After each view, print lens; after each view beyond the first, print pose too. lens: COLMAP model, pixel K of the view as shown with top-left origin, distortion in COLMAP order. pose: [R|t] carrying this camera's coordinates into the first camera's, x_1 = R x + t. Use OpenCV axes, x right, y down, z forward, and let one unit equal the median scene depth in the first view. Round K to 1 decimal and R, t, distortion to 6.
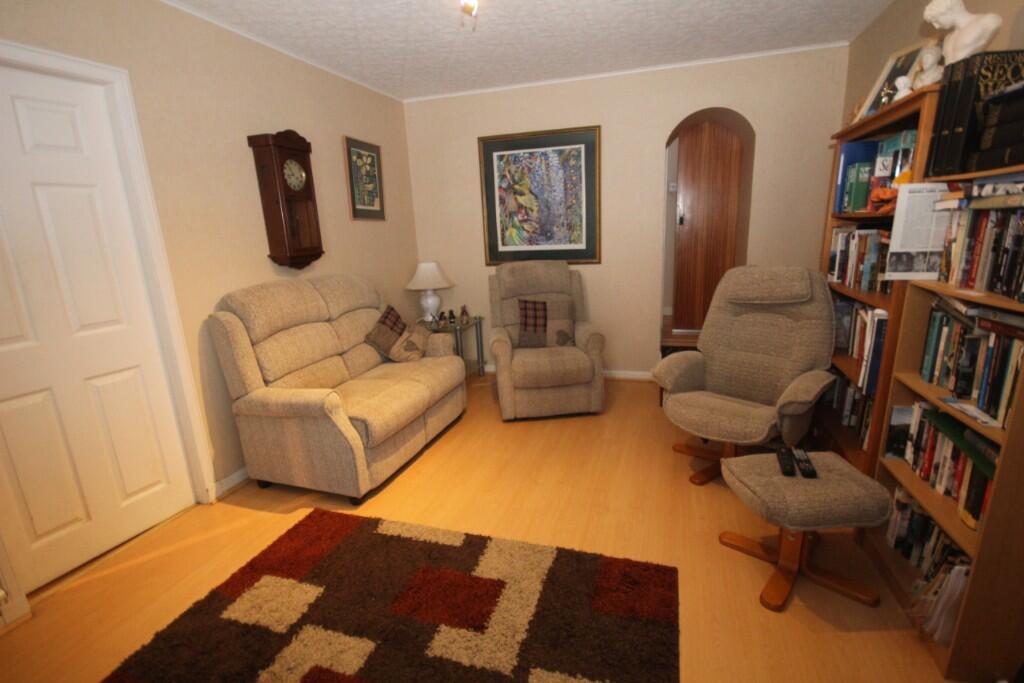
lens RADIAL K [[468.3, 0, 516.2], [0, 468.3, 342.8], [0, 0, 1]] dist [-0.014077, -0.000876]
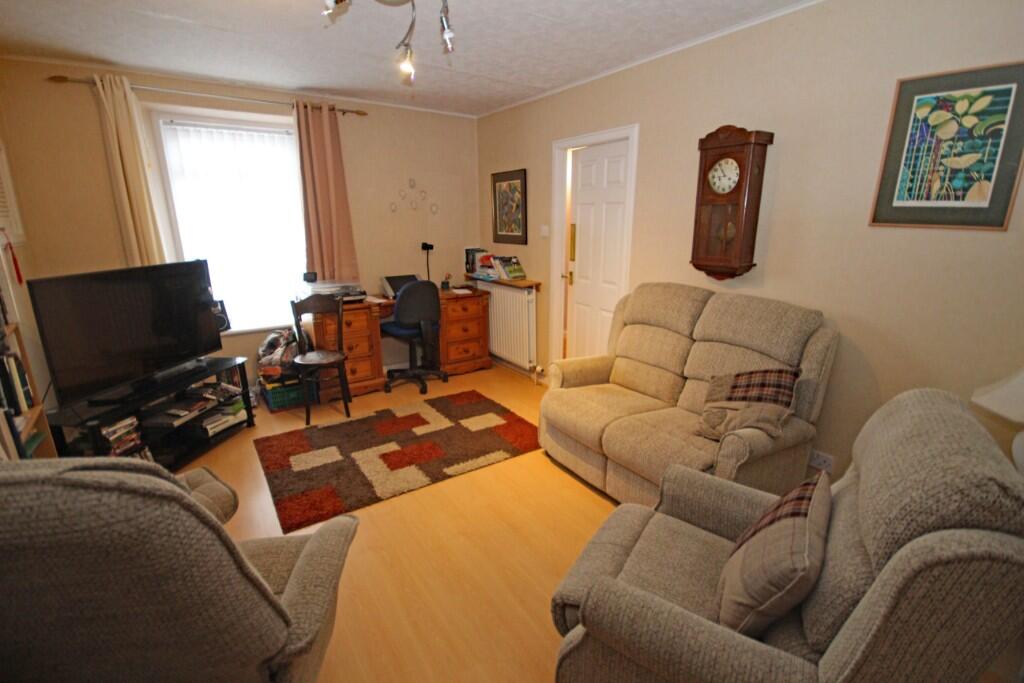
lens RADIAL K [[468.3, 0, 518.8], [0, 468.3, 338.9], [0, 0, 1]] dist [-0.014077, -0.000876]
pose [[-0.614602, 0.236853, -0.752439, 0.392001], [-0.161287, 0.895977, 0.413777, -0.298149], [0.772173, 0.375667, -0.512468, 0.980165]]
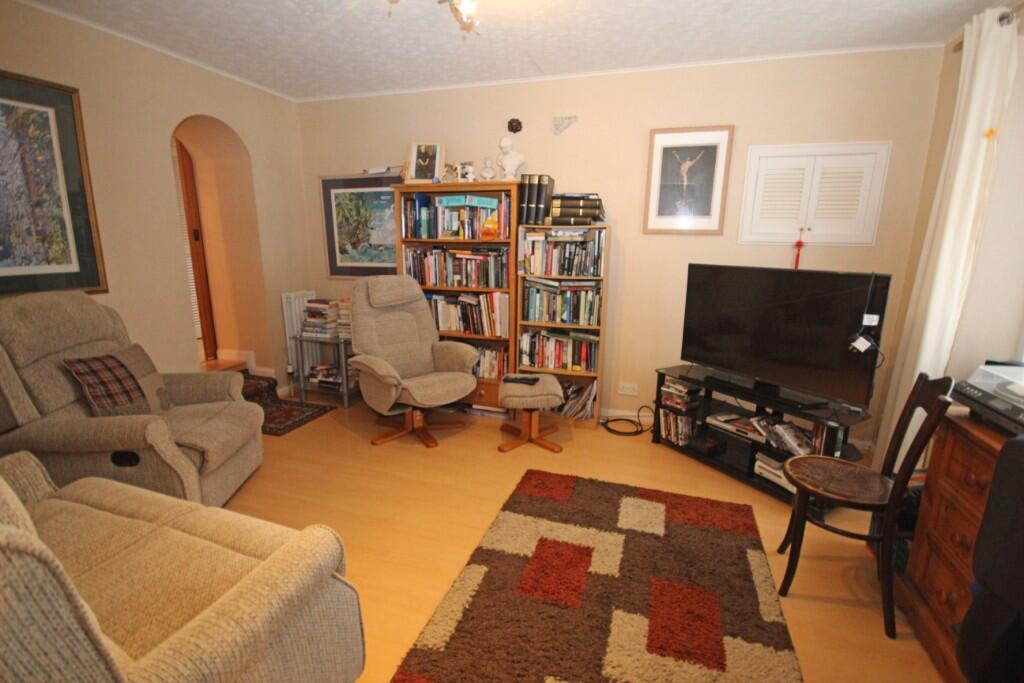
lens RADIAL K [[468.3, 0, 517.5], [0, 468.3, 345.1], [0, 0, 1]] dist [-0.014077, -0.000876]
pose [[0.007666, -0.176582, 0.984256, -0.553689], [0.222911, 0.959820, 0.170462, -0.085919], [-0.974809, 0.218095, 0.046720, 0.447594]]
